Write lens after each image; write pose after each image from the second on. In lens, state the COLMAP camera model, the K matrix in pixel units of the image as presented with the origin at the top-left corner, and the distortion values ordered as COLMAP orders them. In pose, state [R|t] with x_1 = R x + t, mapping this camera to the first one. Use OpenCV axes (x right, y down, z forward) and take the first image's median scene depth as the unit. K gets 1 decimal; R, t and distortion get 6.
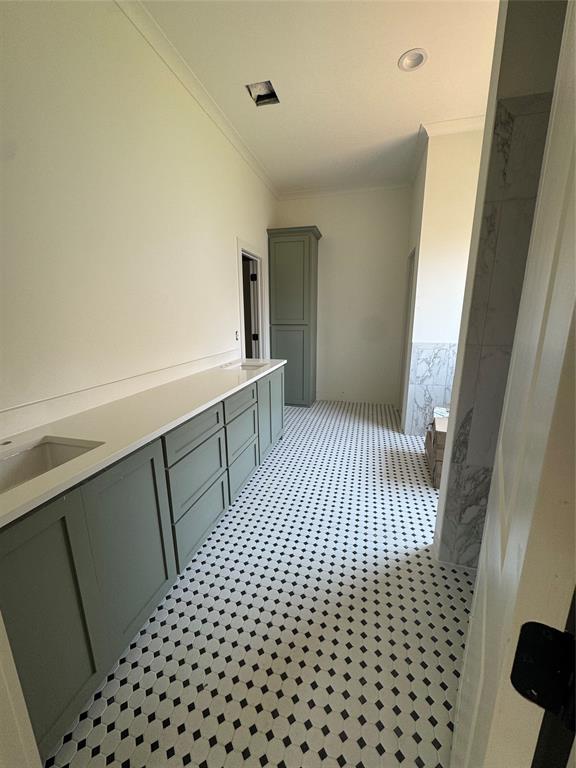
lens RADIAL K [[305.6, 0, 288.2], [0, 305.6, 384.6], [0, 0, 1]] dist [-0.001237, 0.000807]
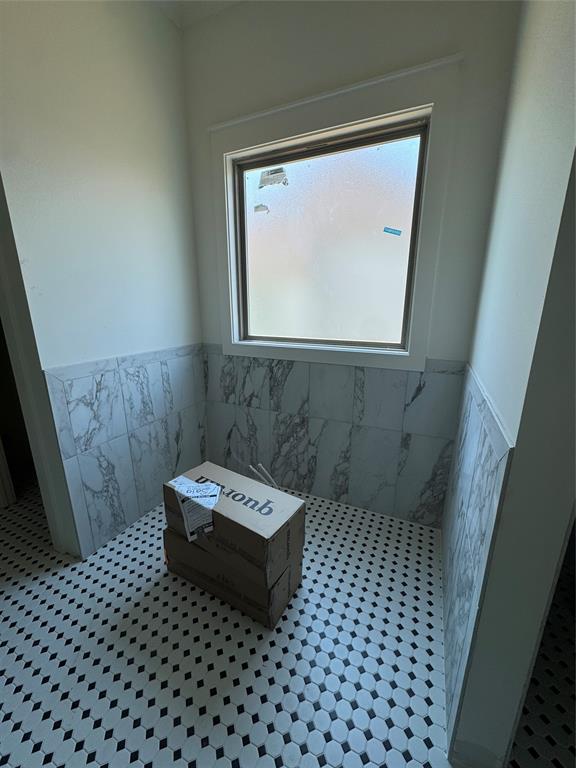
lens RADIAL K [[305.6, 0, 287.9], [0, 305.6, 385.0], [0, 0, 1]] dist [-0.001237, 0.000807]
pose [[0.175941, -0.241905, 0.954215, 0.054310], [0.218791, 0.954701, 0.201686, -0.130005], [-0.959779, 0.173289, 0.220897, 0.583414]]
